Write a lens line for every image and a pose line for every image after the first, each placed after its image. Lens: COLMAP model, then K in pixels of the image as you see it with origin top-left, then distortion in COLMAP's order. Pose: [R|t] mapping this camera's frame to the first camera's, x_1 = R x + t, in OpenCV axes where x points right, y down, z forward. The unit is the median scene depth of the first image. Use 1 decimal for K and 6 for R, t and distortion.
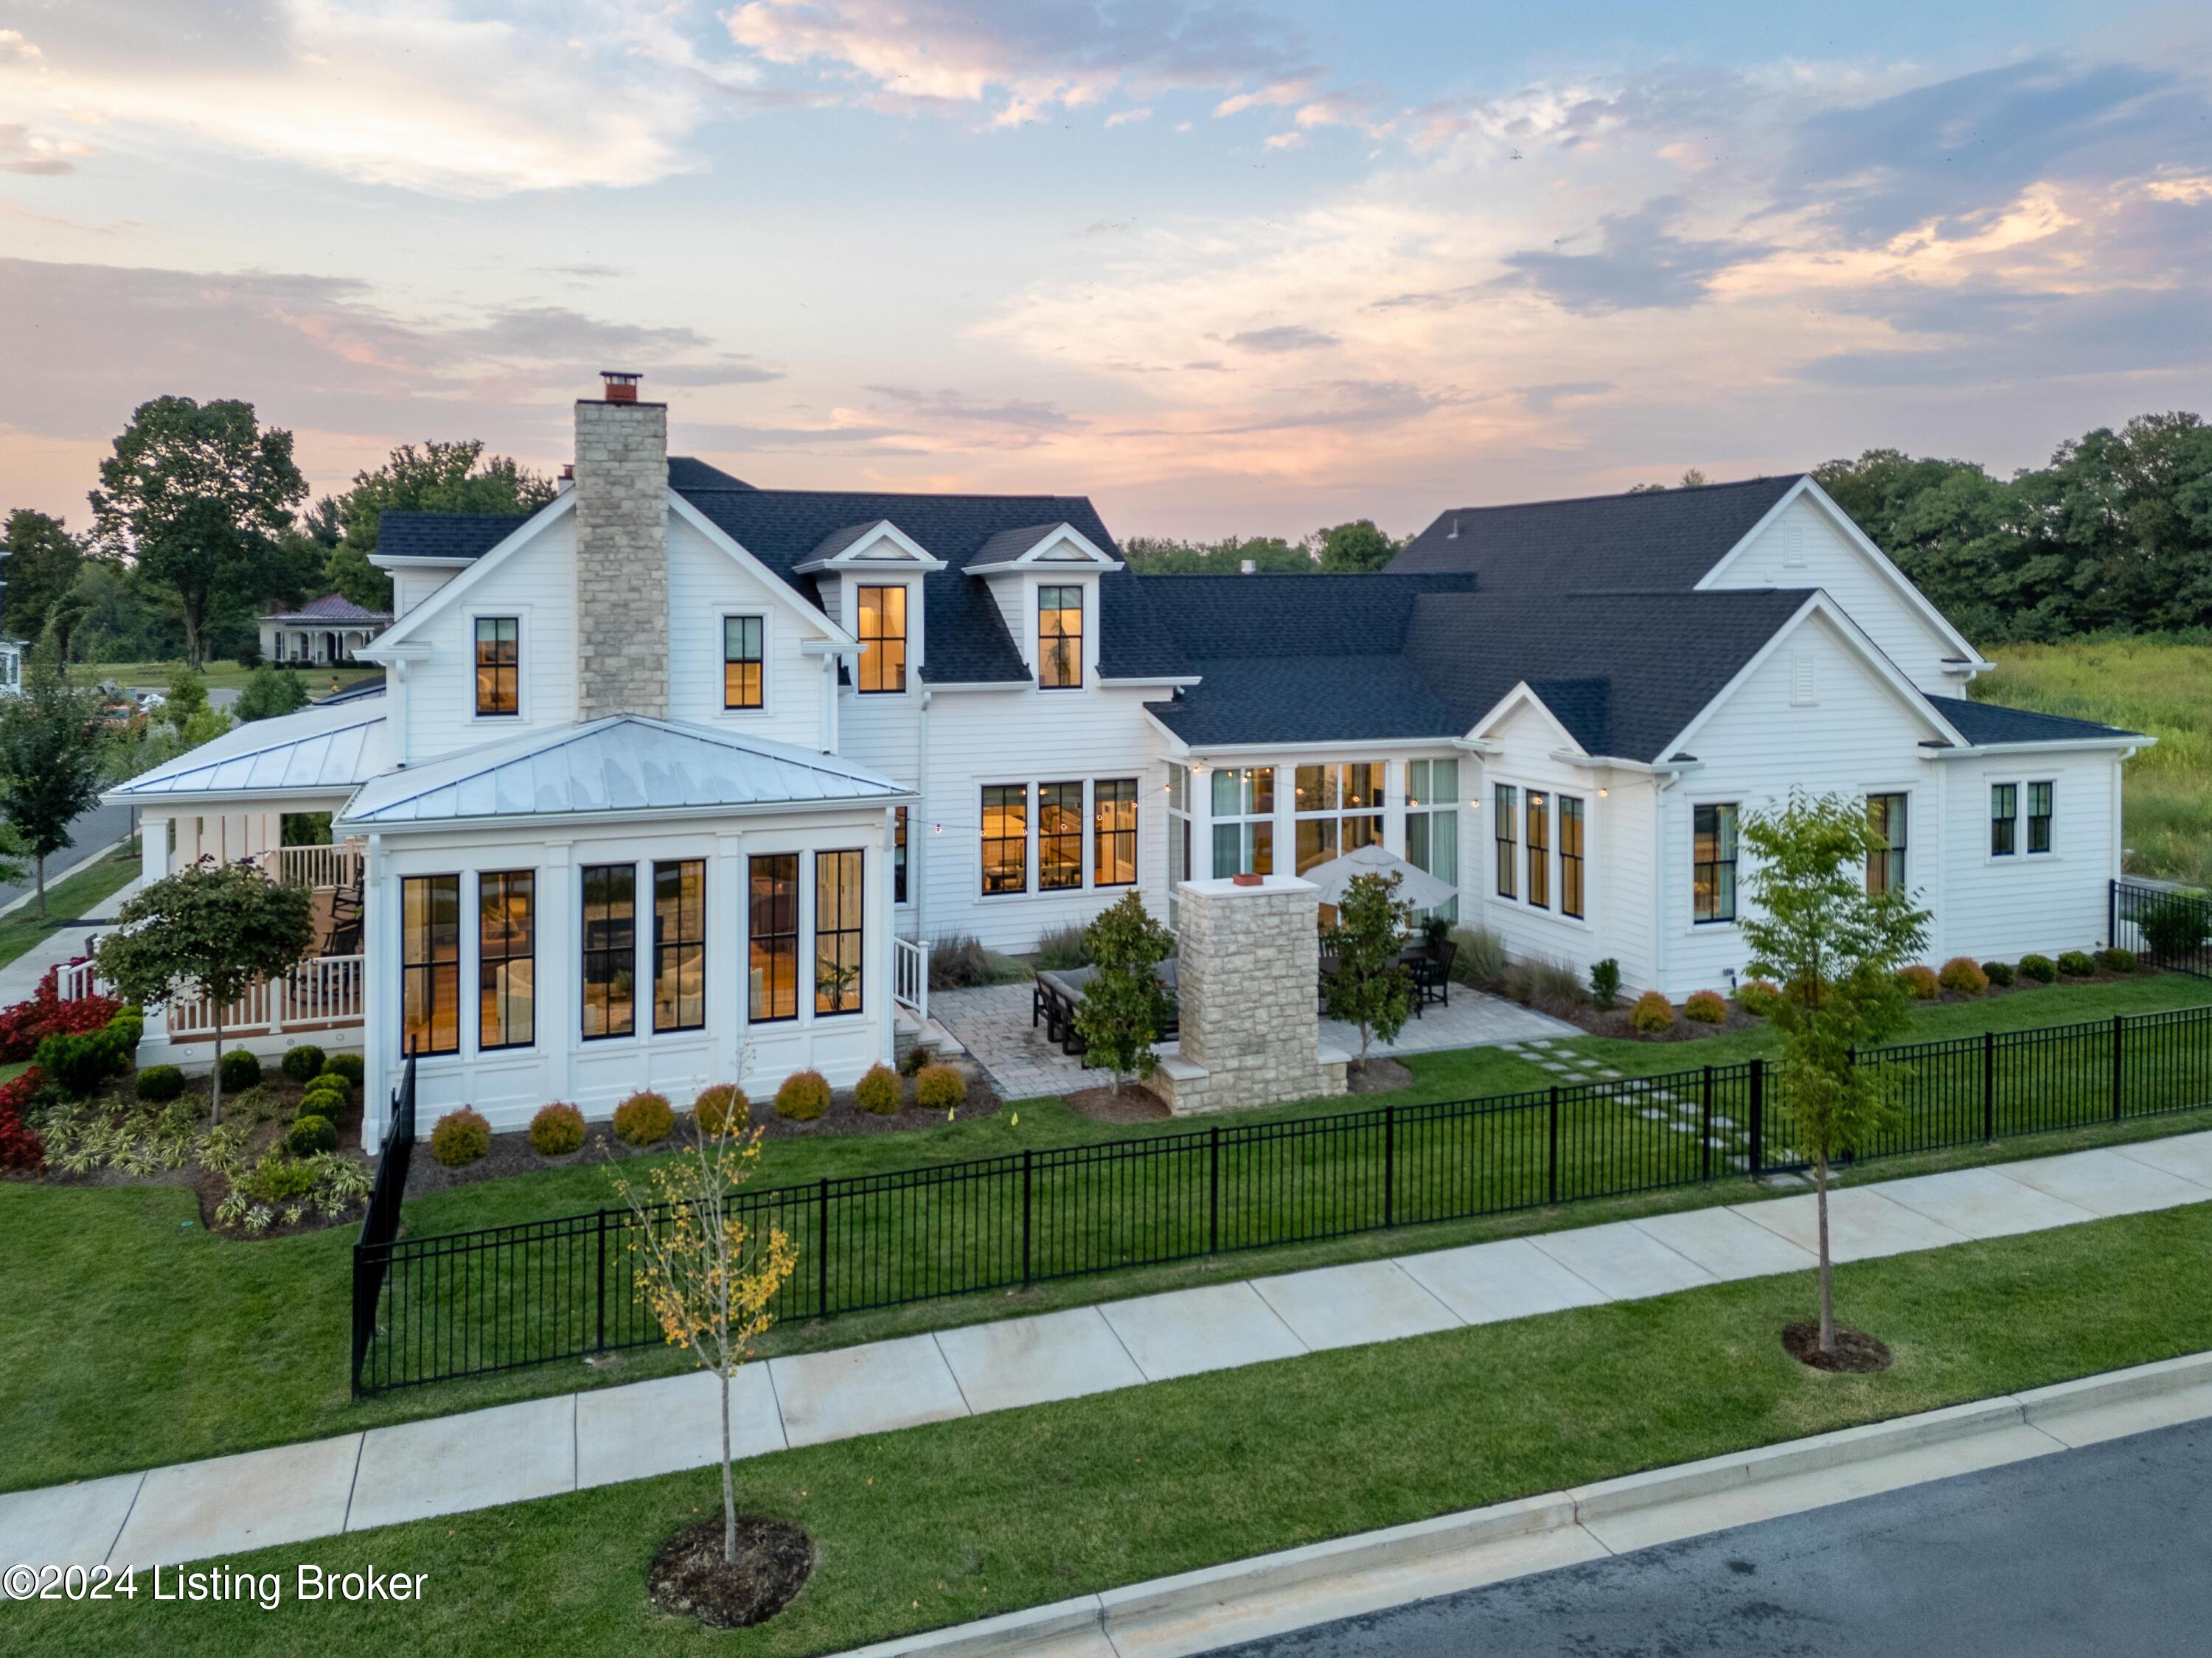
lens RADIAL K [[1612.9, 0, 1107.6], [0, 1612.9, 715.8], [0, 0, 1]] dist [0.055104, -0.023462]
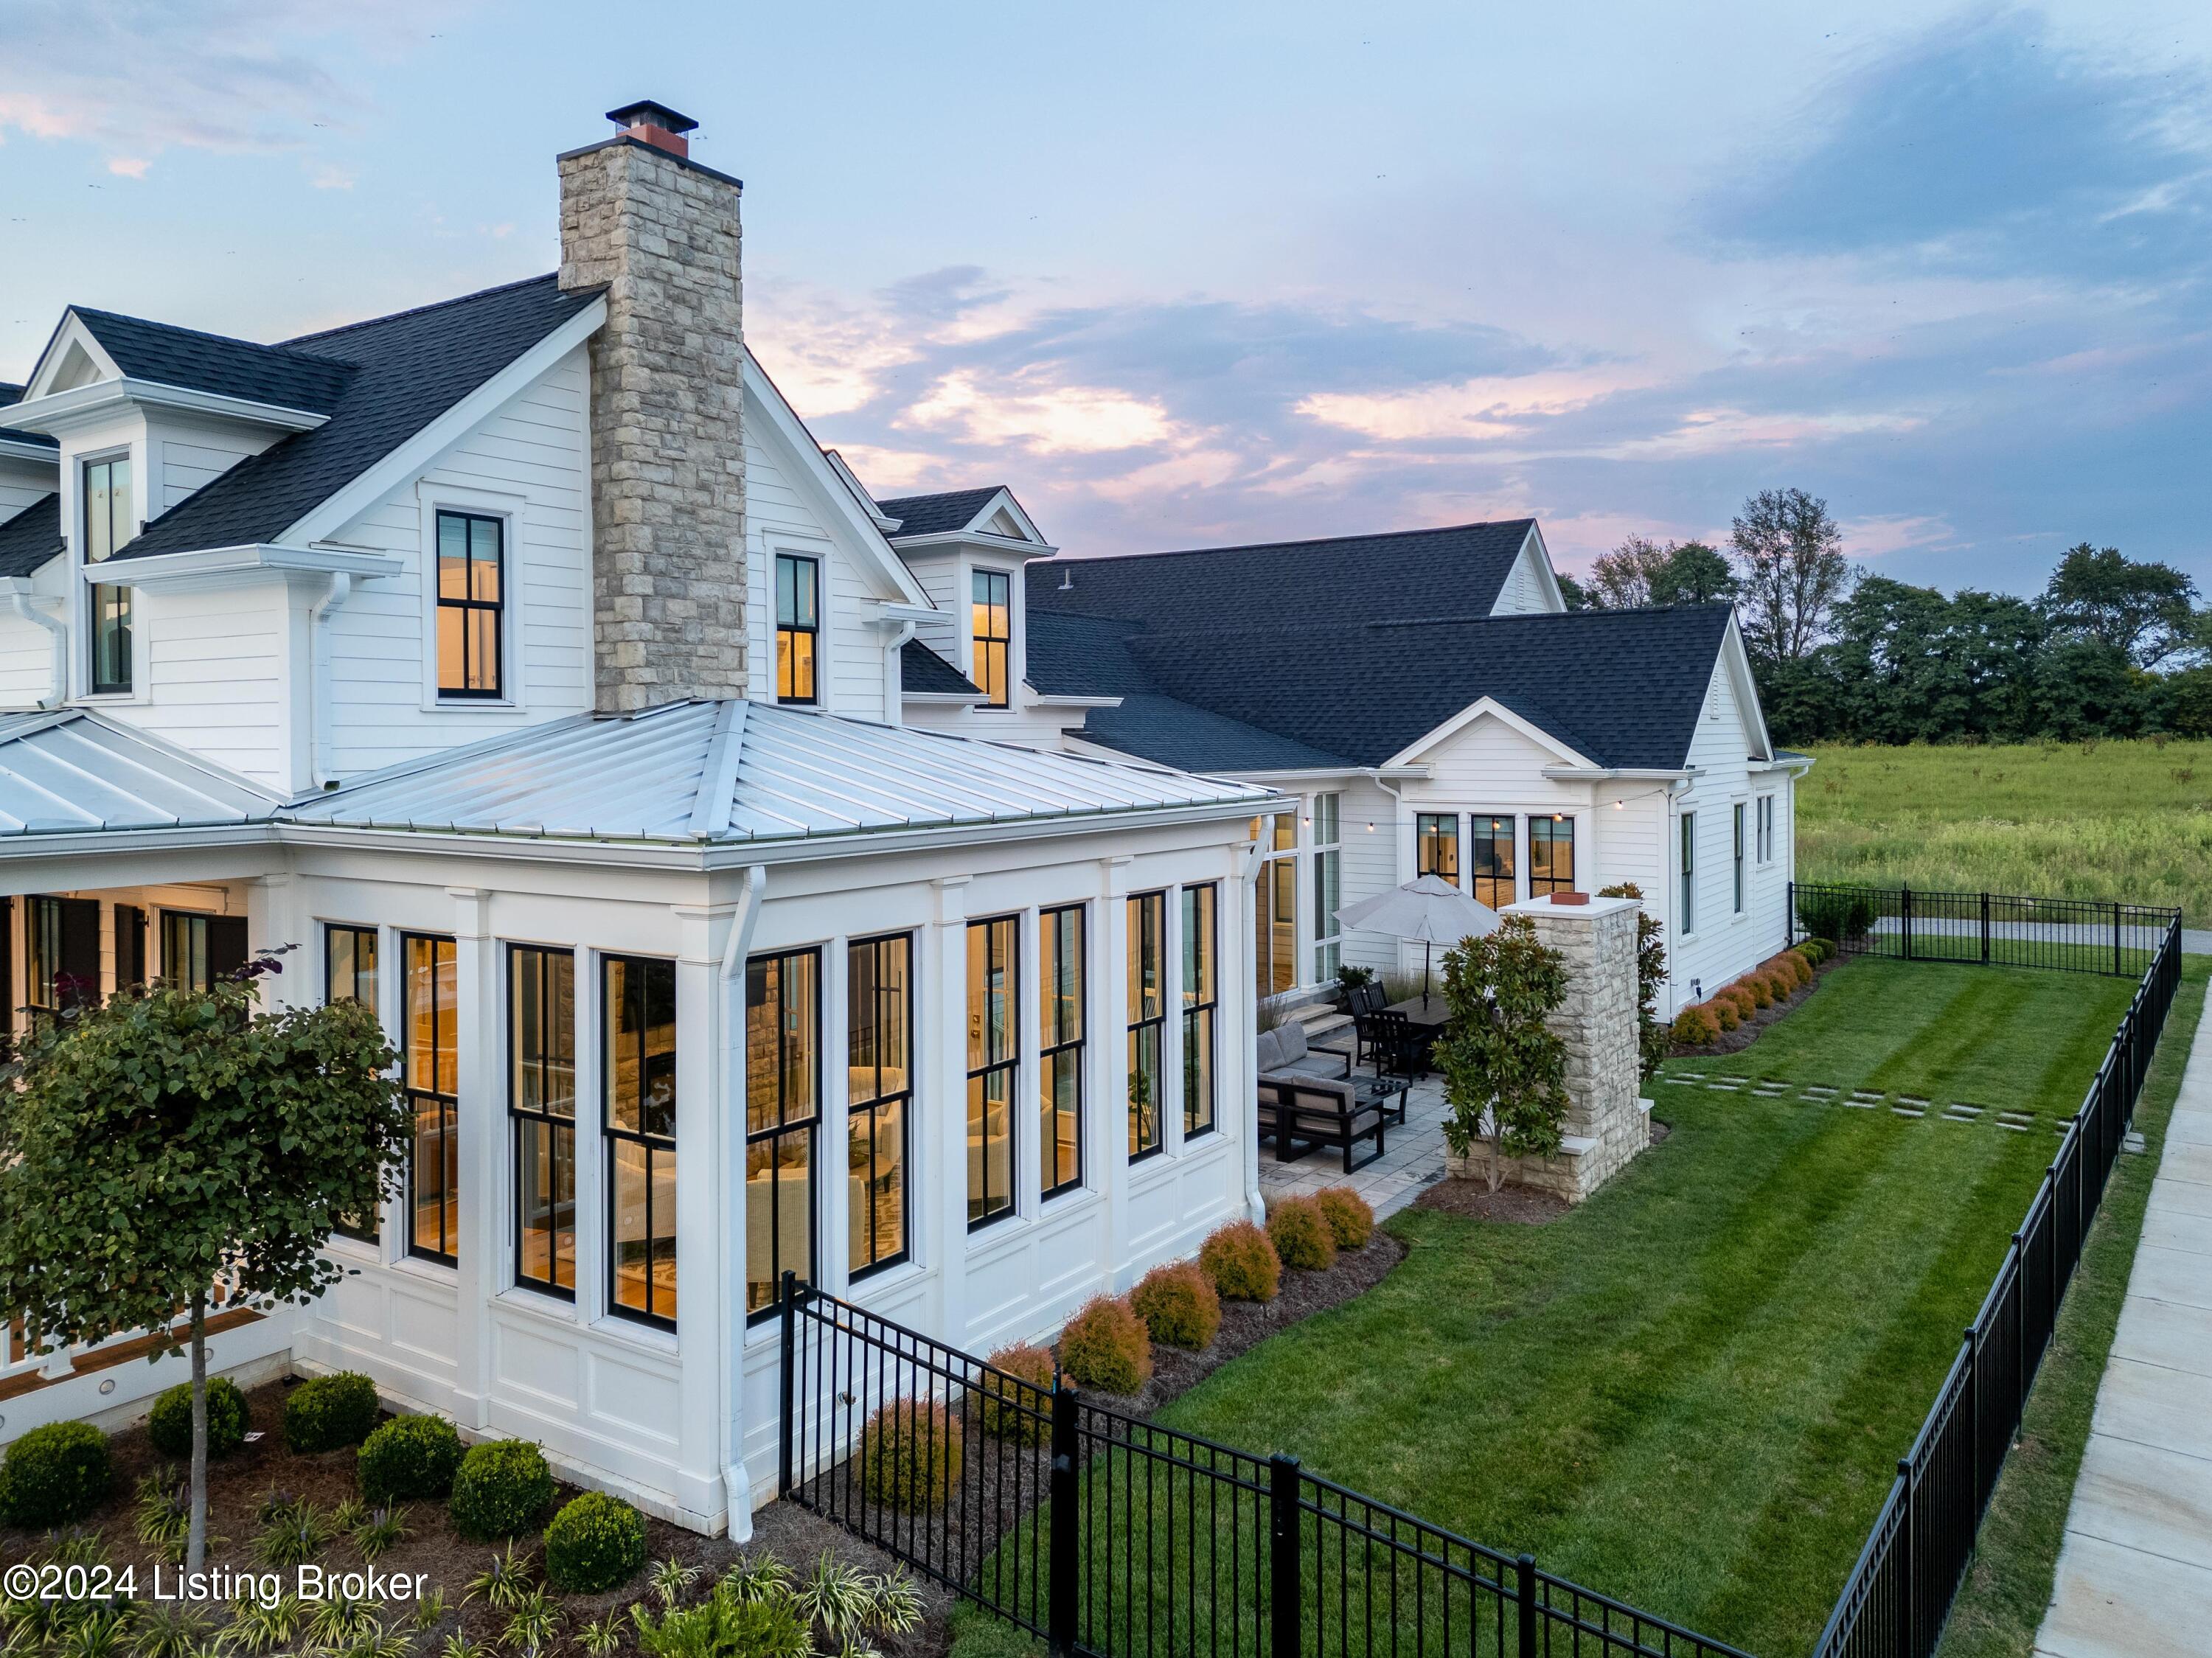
lens RADIAL K [[1612.9, 0, 1109.5], [0, 1612.9, 818.8], [0, 0, 1]] dist [0.055104, -0.023462]
pose [[0.801949, -0.028372, 0.596718, -0.525072], [0.043484, 0.998994, -0.010940, 0.055073], [-0.595807, 0.034721, 0.802377, 0.439134]]
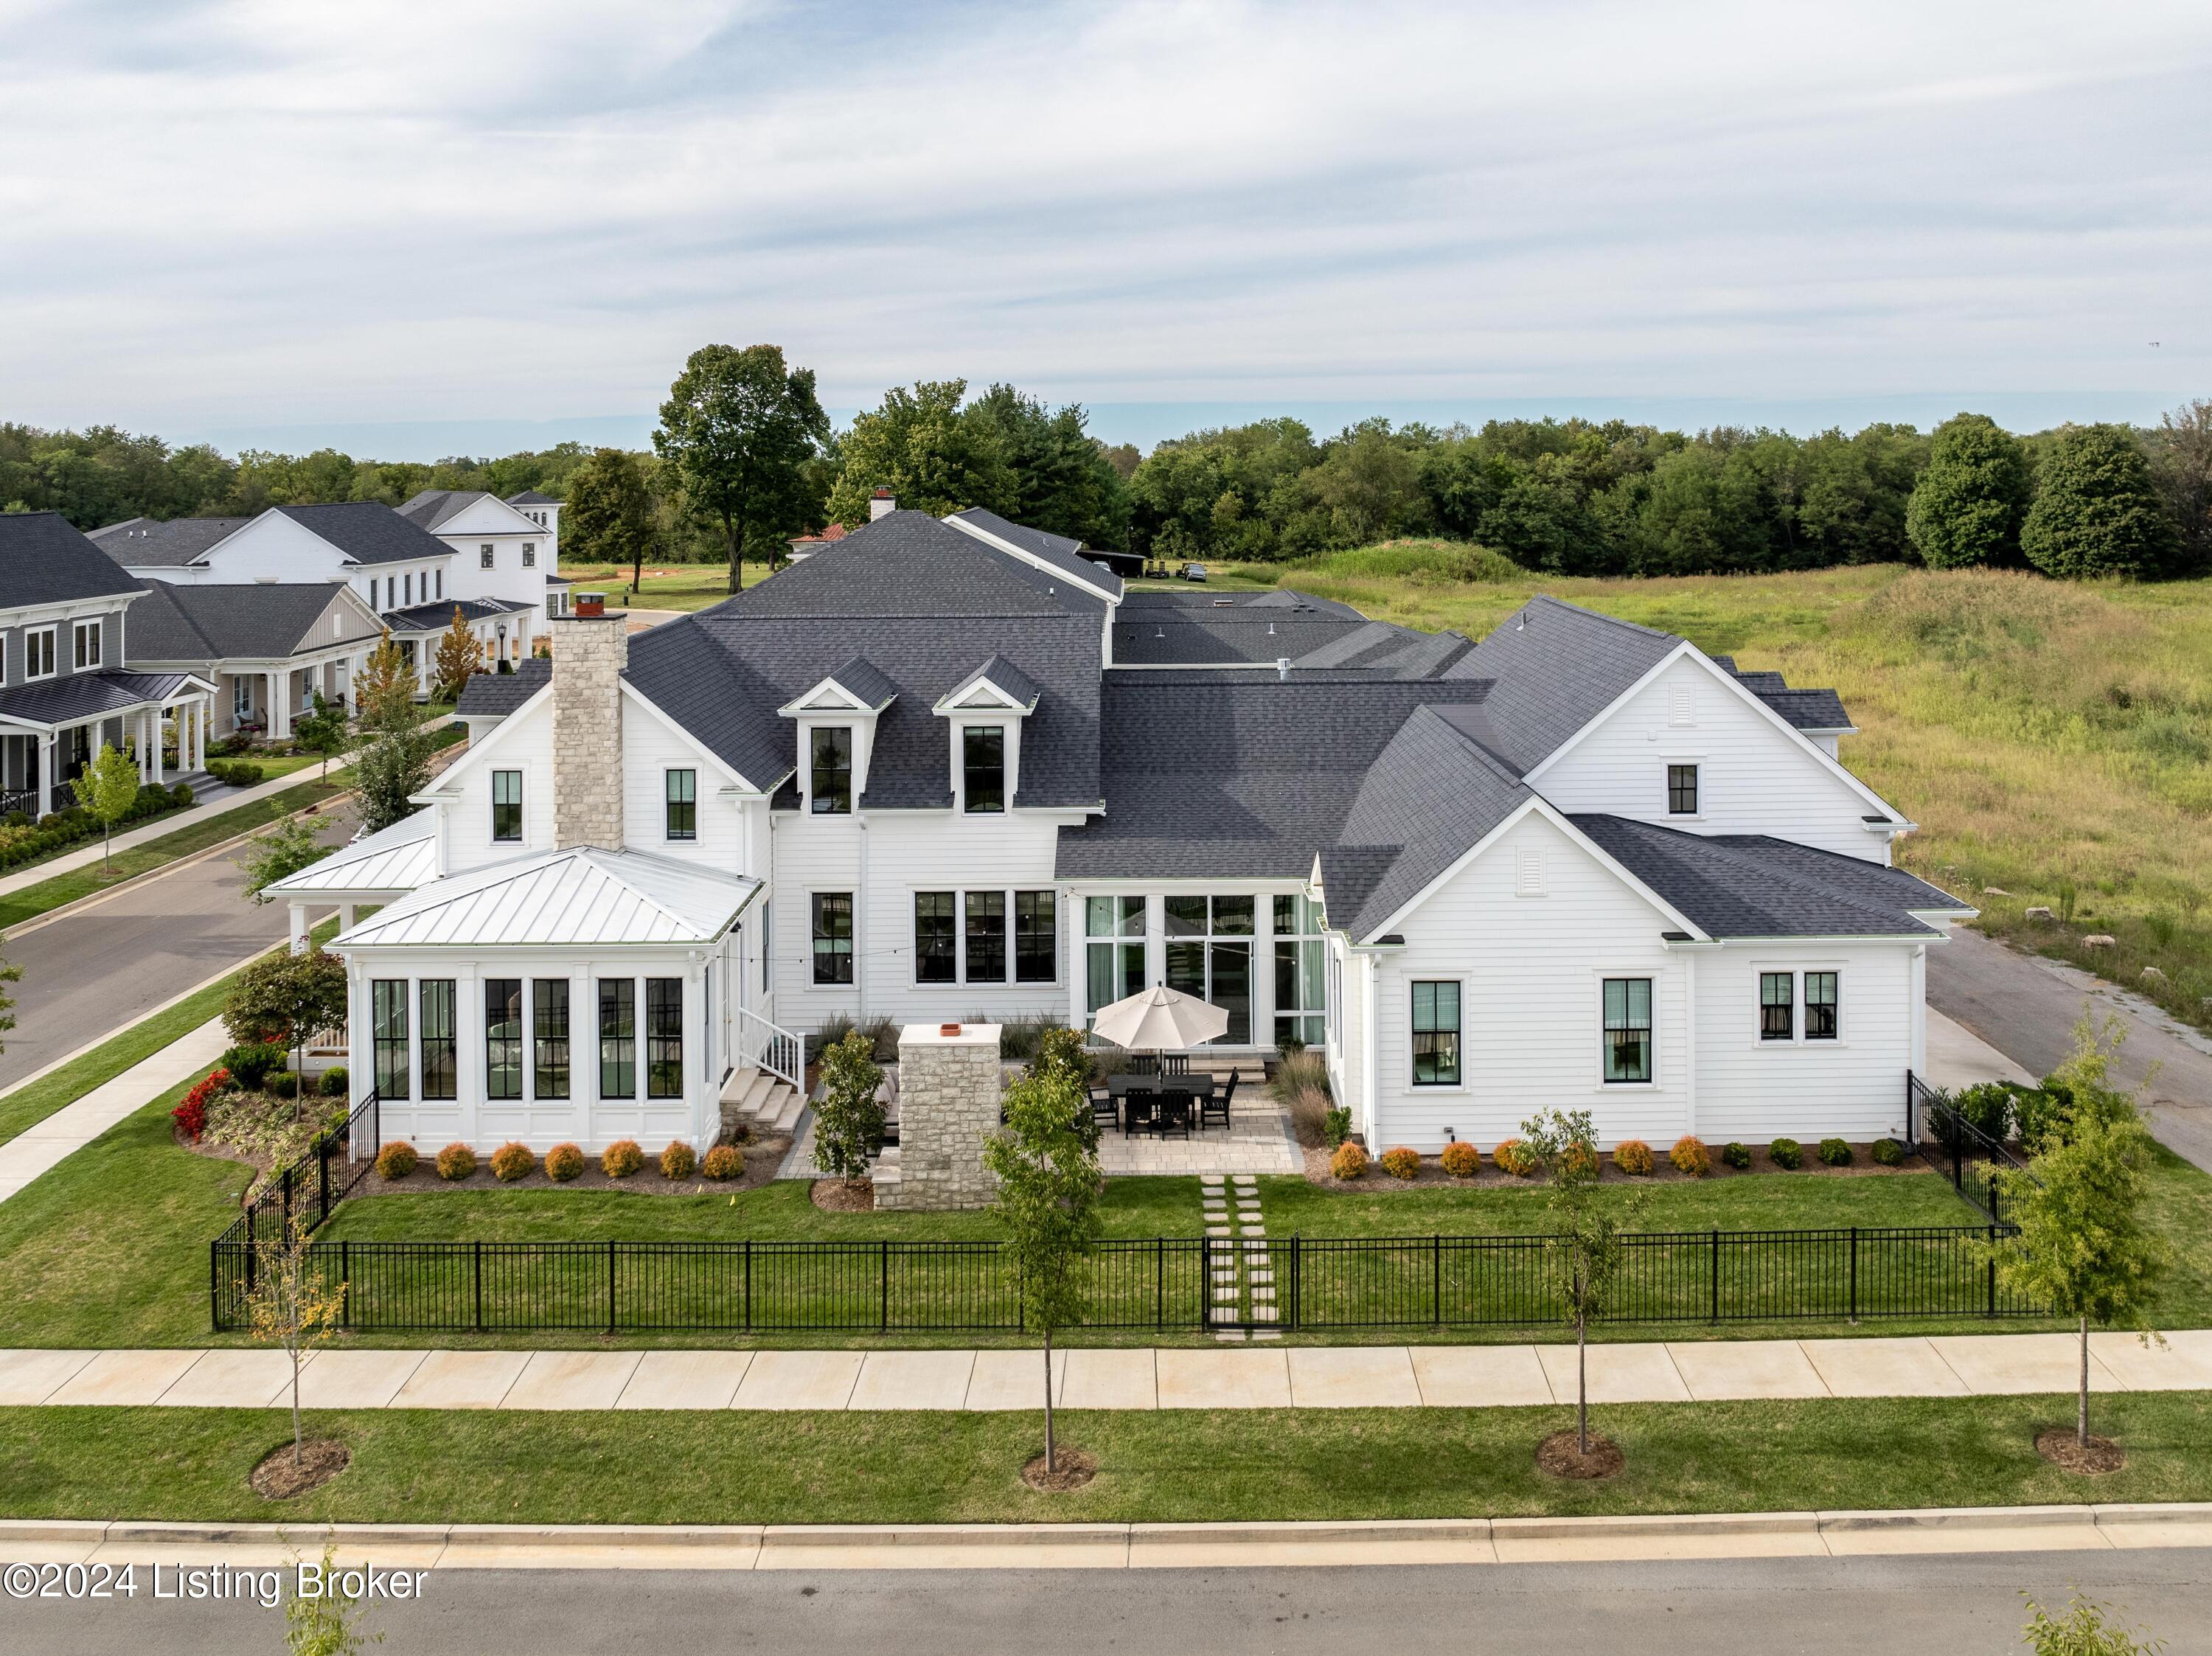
lens RADIAL K [[1828.2, 0, 1124.1], [0, 1828.2, 552.8], [0, 0, 1]] dist [-0.027508, -0.002424]
pose [[0.936942, 0.011794, -0.349285, 0.645116], [-0.018967, 0.999673, -0.017124, -0.226405], [0.348969, 0.022669, 0.936860, -0.267535]]
